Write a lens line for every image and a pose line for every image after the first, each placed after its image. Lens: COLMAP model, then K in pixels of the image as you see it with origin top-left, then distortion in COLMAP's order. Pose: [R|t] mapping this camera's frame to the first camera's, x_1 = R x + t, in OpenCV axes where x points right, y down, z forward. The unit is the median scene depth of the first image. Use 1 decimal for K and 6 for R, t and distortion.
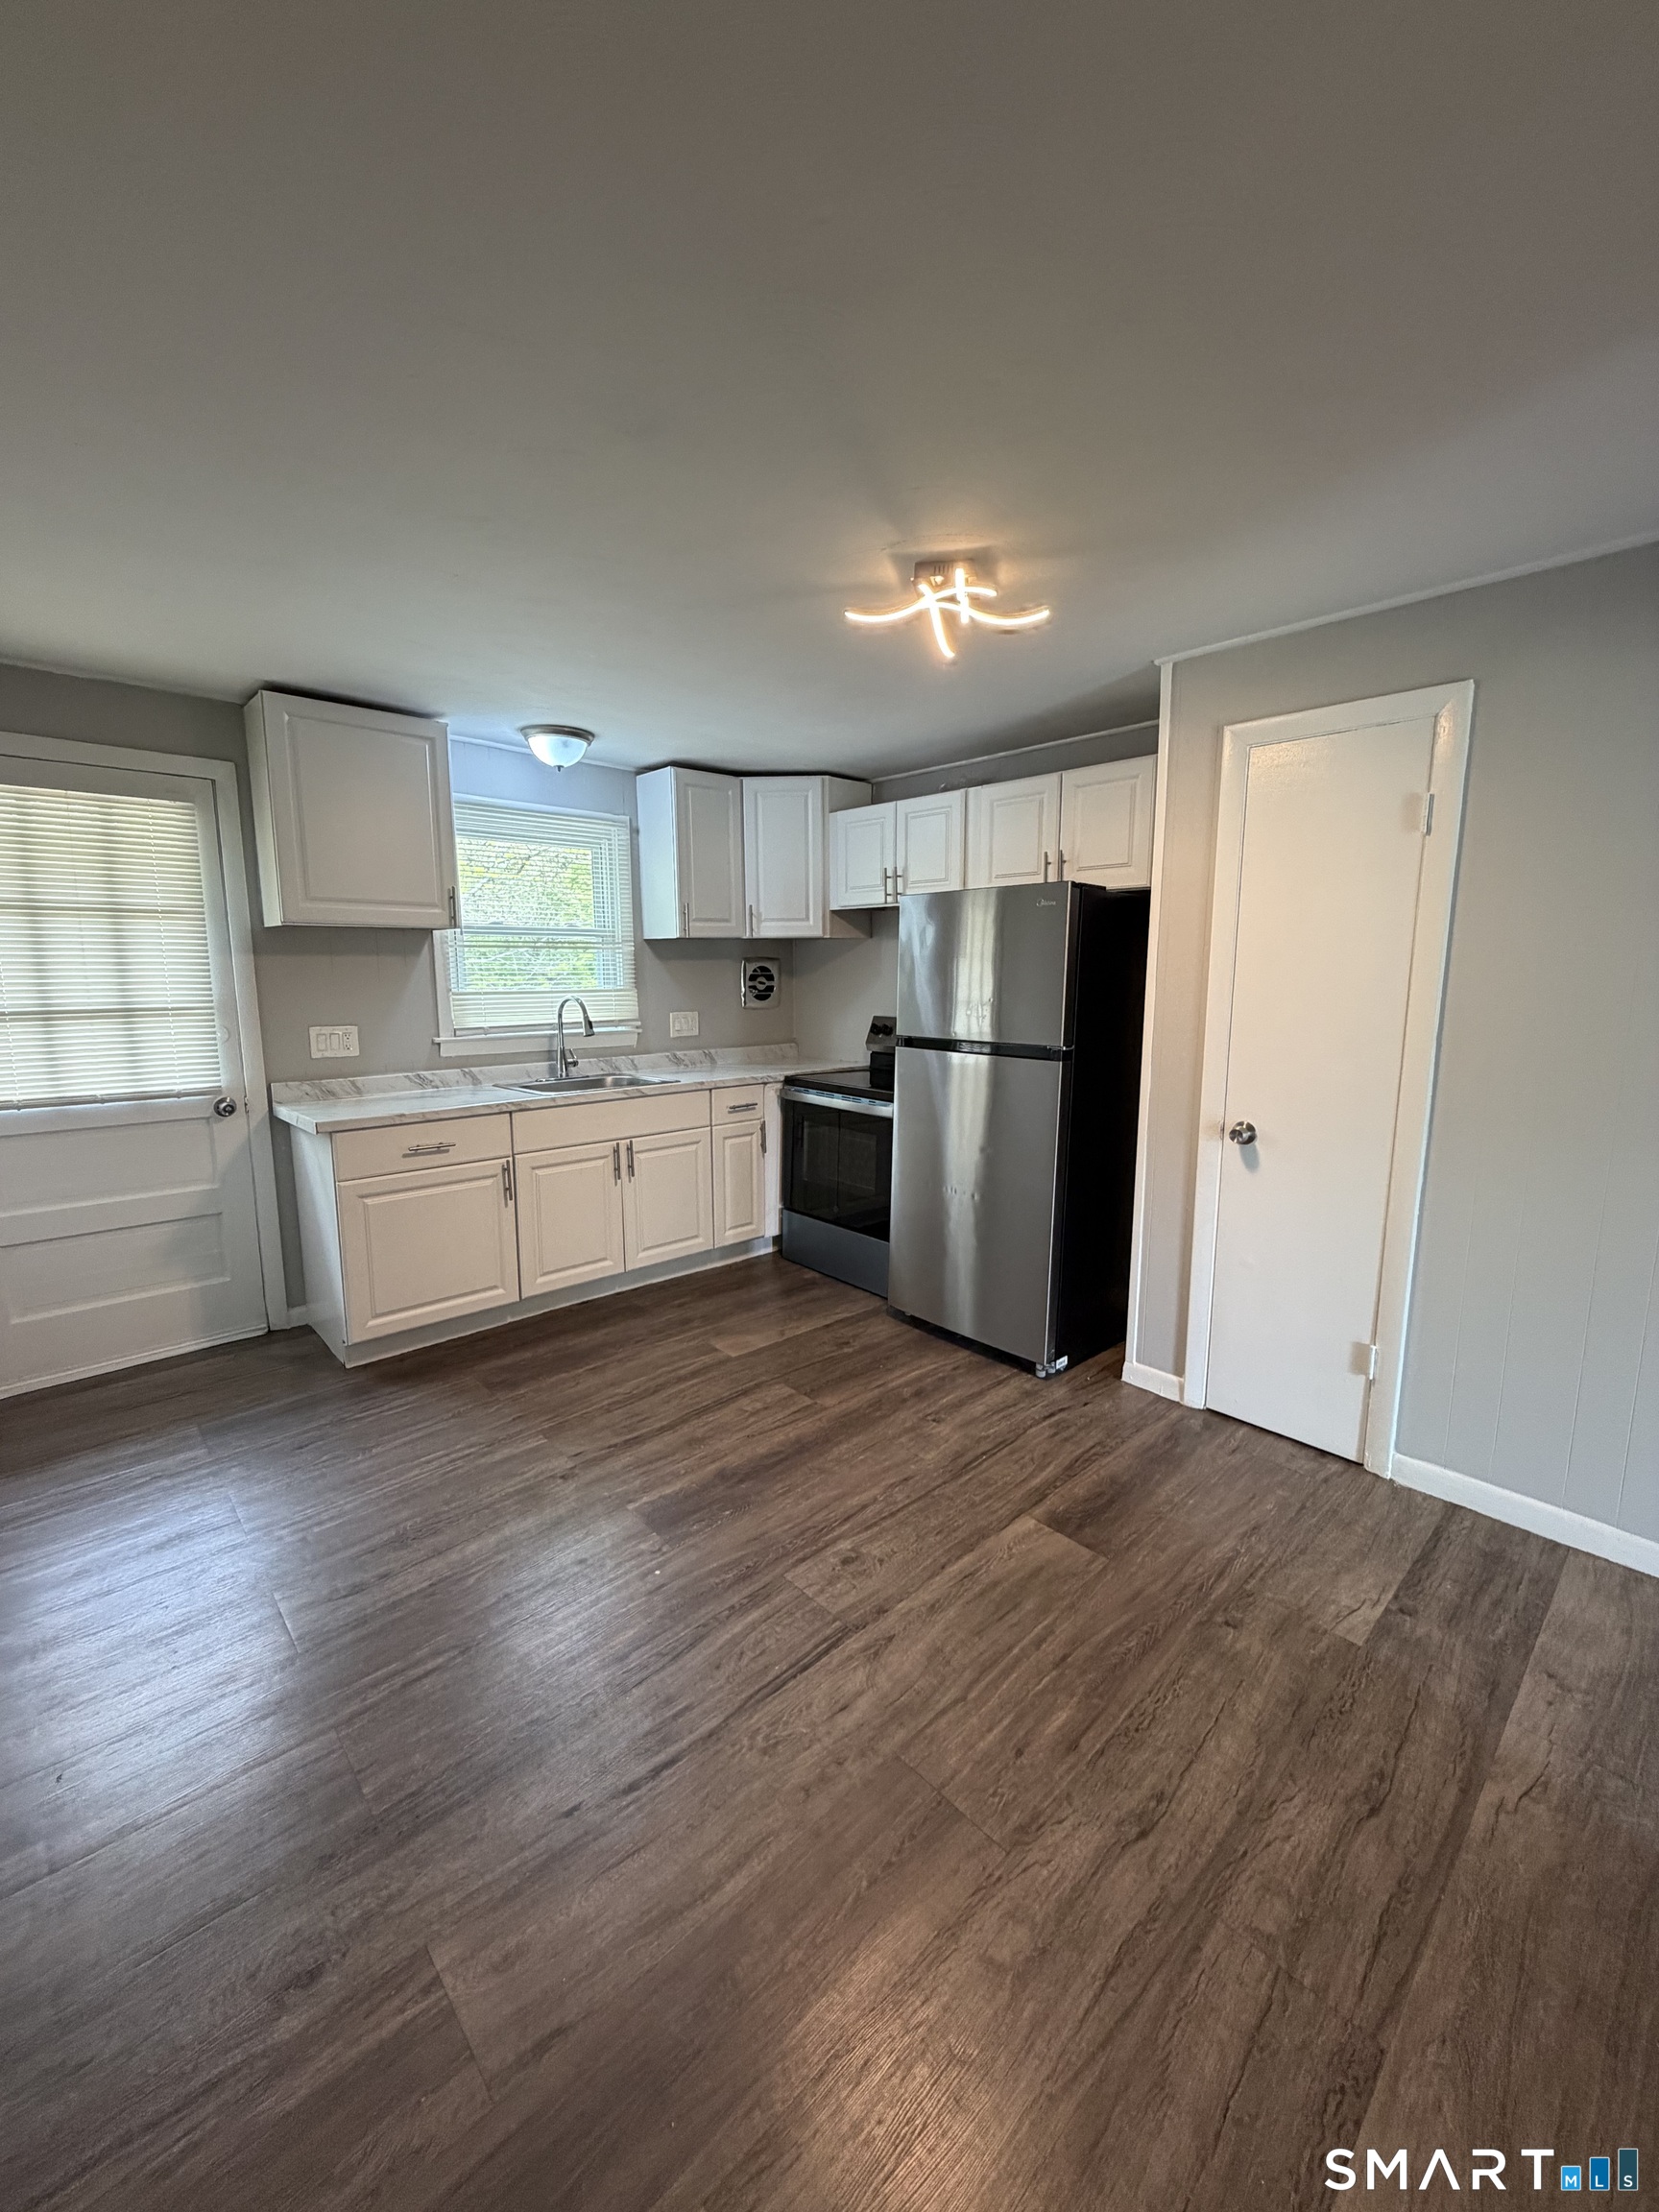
lens RADIAL K [[885.4, 0, 828.0], [0, 885.4, 1094.9], [0, 0, 1]] dist [-0.014160, -0.000195]
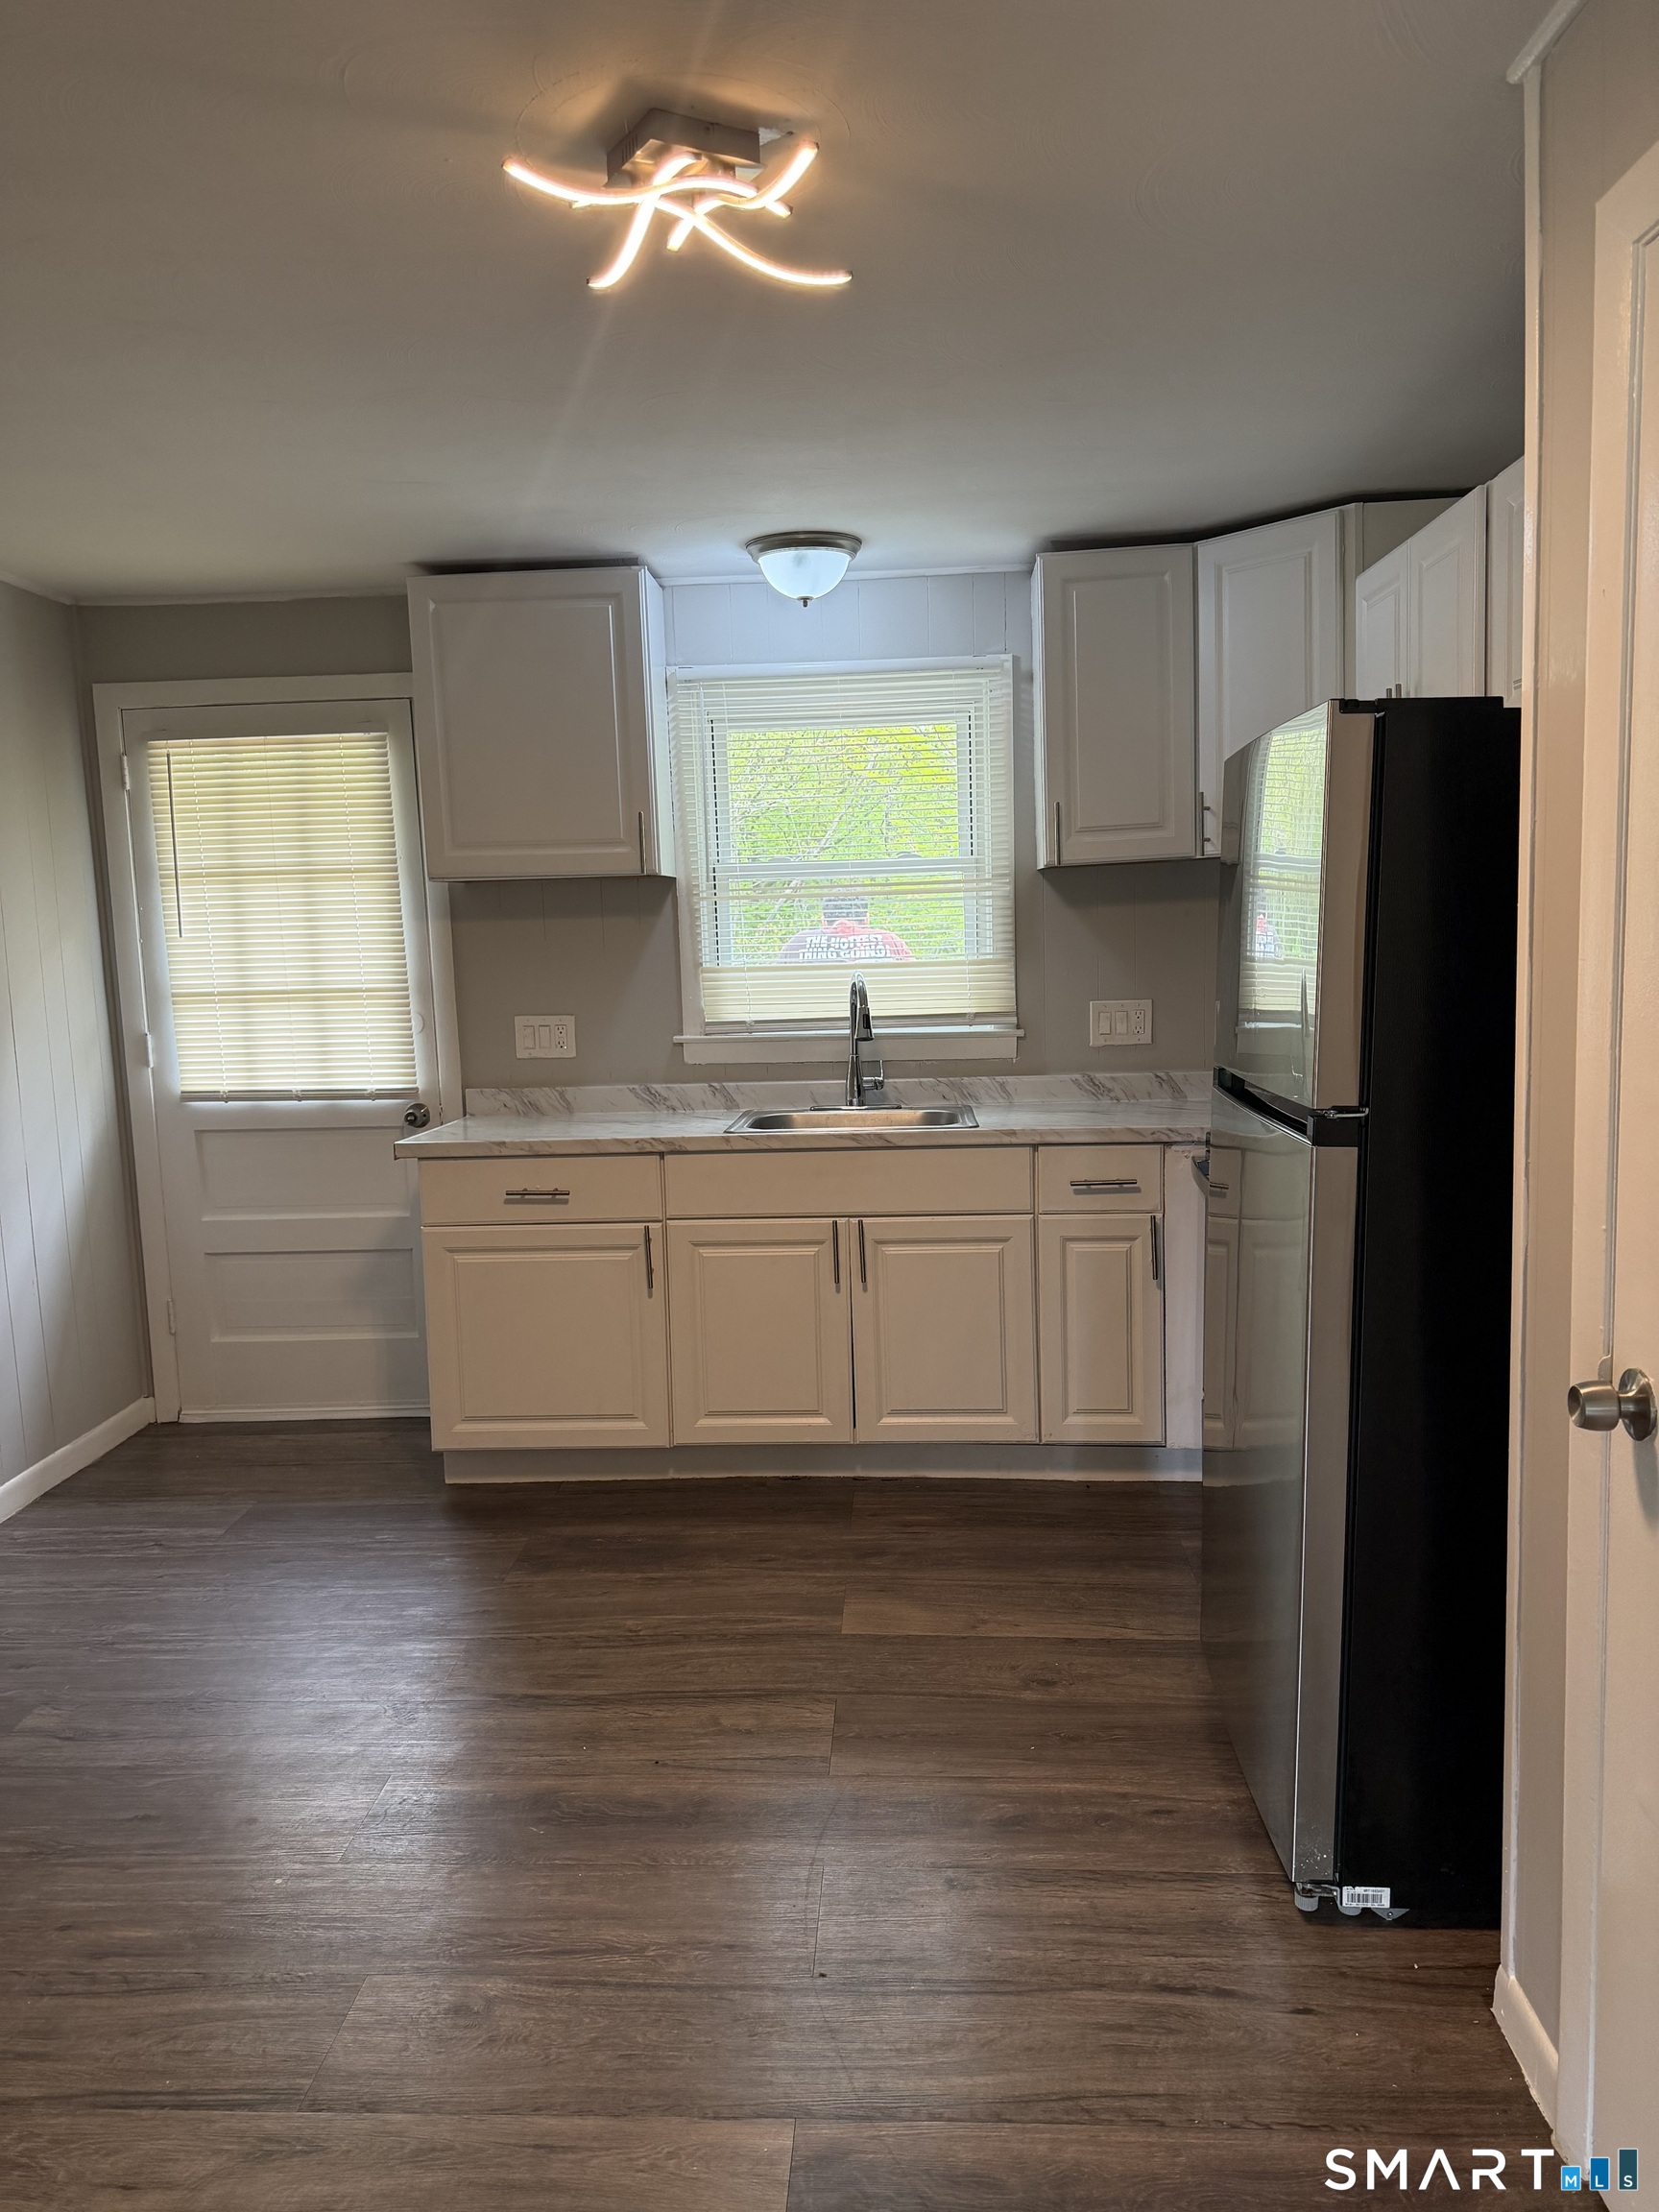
lens RADIAL K [[1545.1, 0, 828.6], [0, 1545.1, 1104.7], [0, 0, 1]] dist [0.015735, -0.035076]
pose [[0.686381, 0.063292, -0.724483, 0.527170], [-0.072778, 0.997183, 0.018164, -0.044720], [0.723592, 0.040259, 0.689053, 0.298440]]
